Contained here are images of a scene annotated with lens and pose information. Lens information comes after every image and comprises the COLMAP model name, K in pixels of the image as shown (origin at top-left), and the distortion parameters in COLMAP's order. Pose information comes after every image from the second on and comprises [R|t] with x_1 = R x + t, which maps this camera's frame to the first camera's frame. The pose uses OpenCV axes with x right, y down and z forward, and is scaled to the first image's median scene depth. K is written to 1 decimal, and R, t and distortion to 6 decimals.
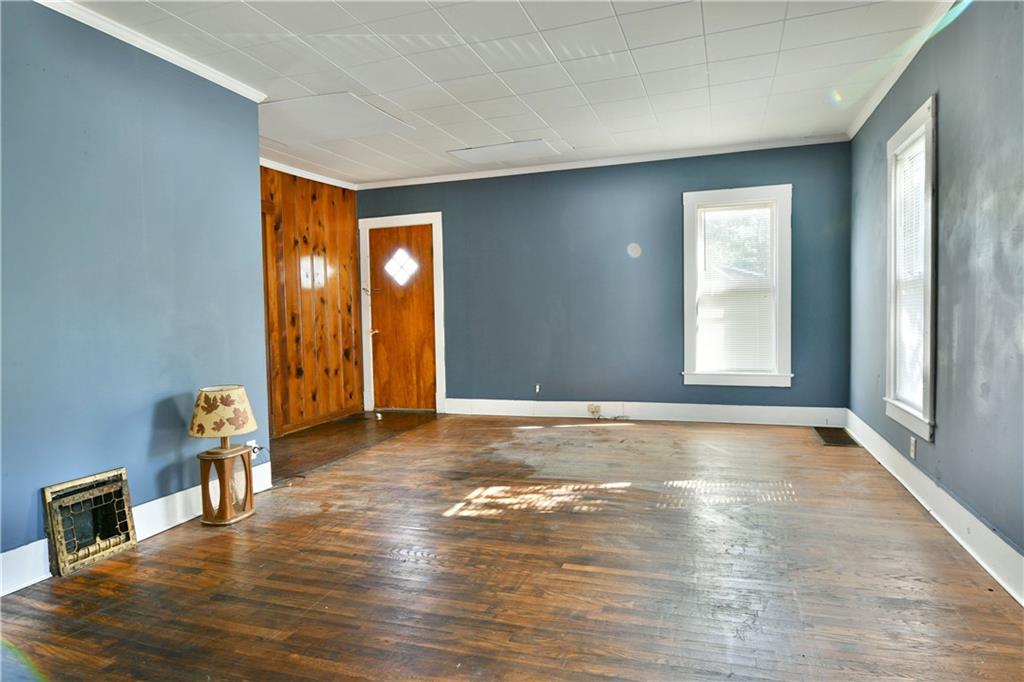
lens RADIAL K [[625.4, 0, 512.0], [0, 625.4, 341.0], [0, 0, 1]] dist [-0.009642, -0.004521]
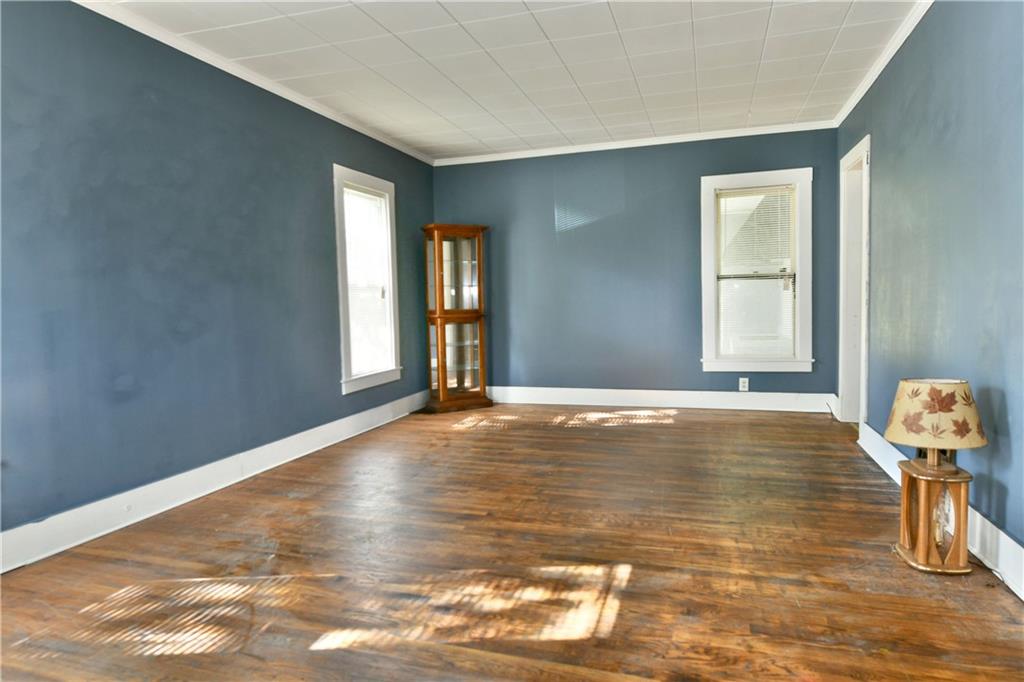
lens RADIAL K [[625.4, 0, 512.0], [0, 625.4, 341.0], [0, 0, 1]] dist [-0.009642, -0.004521]
pose [[-0.998538, 0.047342, -0.026092, 0.040985], [0.044382, 0.993558, 0.104272, -0.071501], [0.030860, 0.102961, -0.994207, 1.788235]]
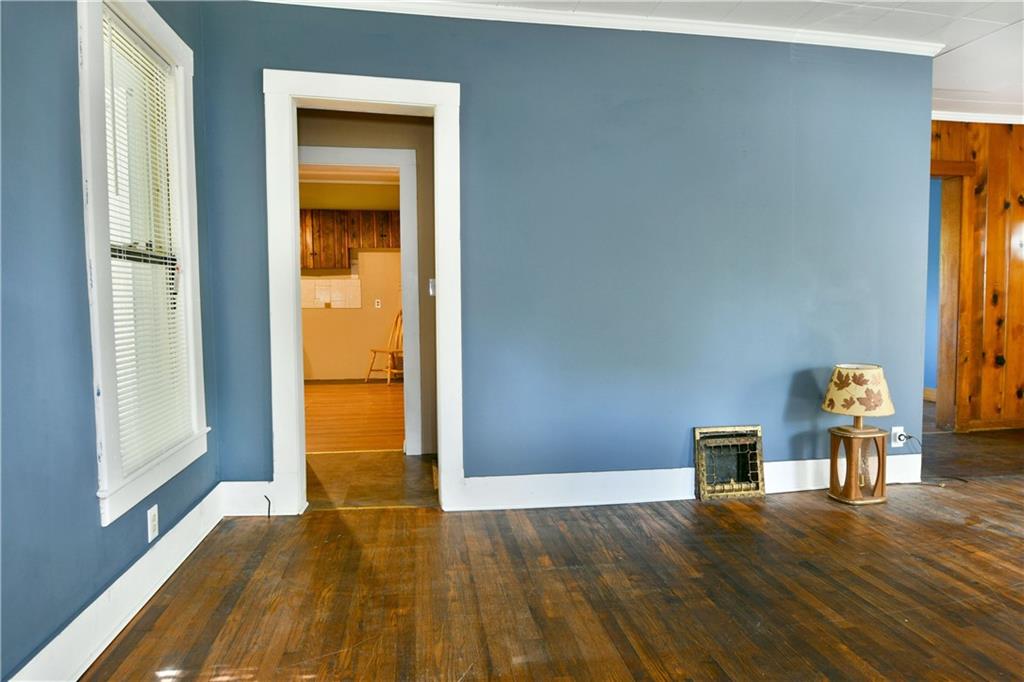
lens RADIAL K [[623.7, 0, 508.5], [0, 623.7, 330.9], [0, 0, 1]] dist [-0.005171, -0.003798]
pose [[0.477027, 0.065445, -0.876449, 0.135973], [-0.044319, 0.997746, 0.050380, -0.005807], [0.877770, 0.014811, 0.478853, 0.047218]]
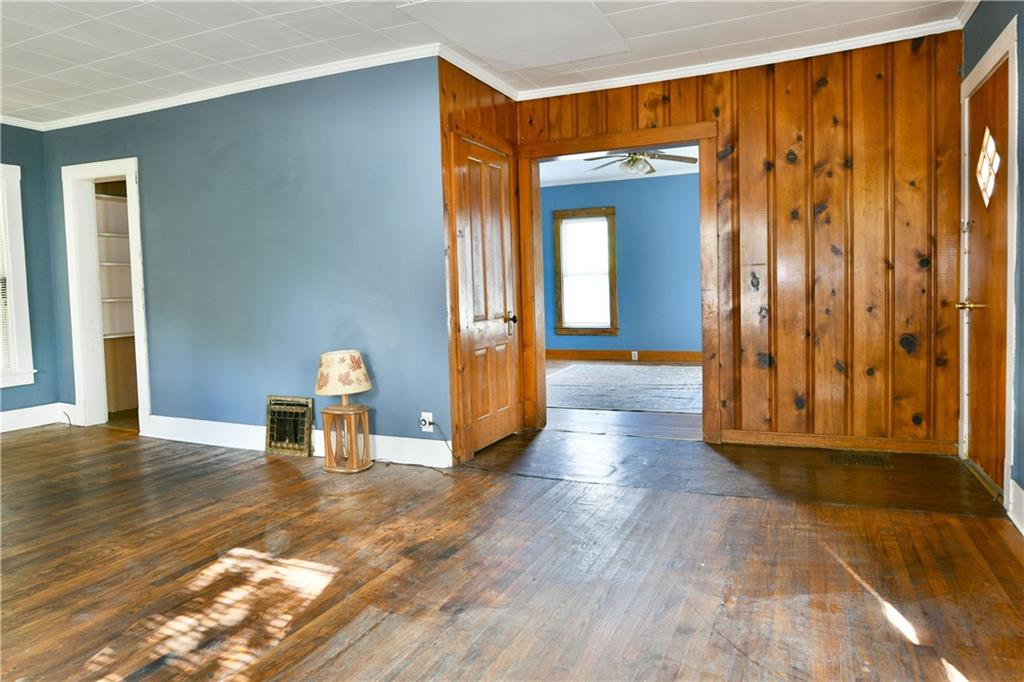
lens RADIAL K [[625.6, 0, 523.3], [0, 625.6, 318.2], [0, 0, 1]] dist [-0.018776, -0.001515]
pose [[-0.078682, 0.075436, -0.994042, 0.656607], [-0.014687, 0.996937, 0.076818, -0.081116], [0.996792, 0.020644, -0.077333, 1.489619]]
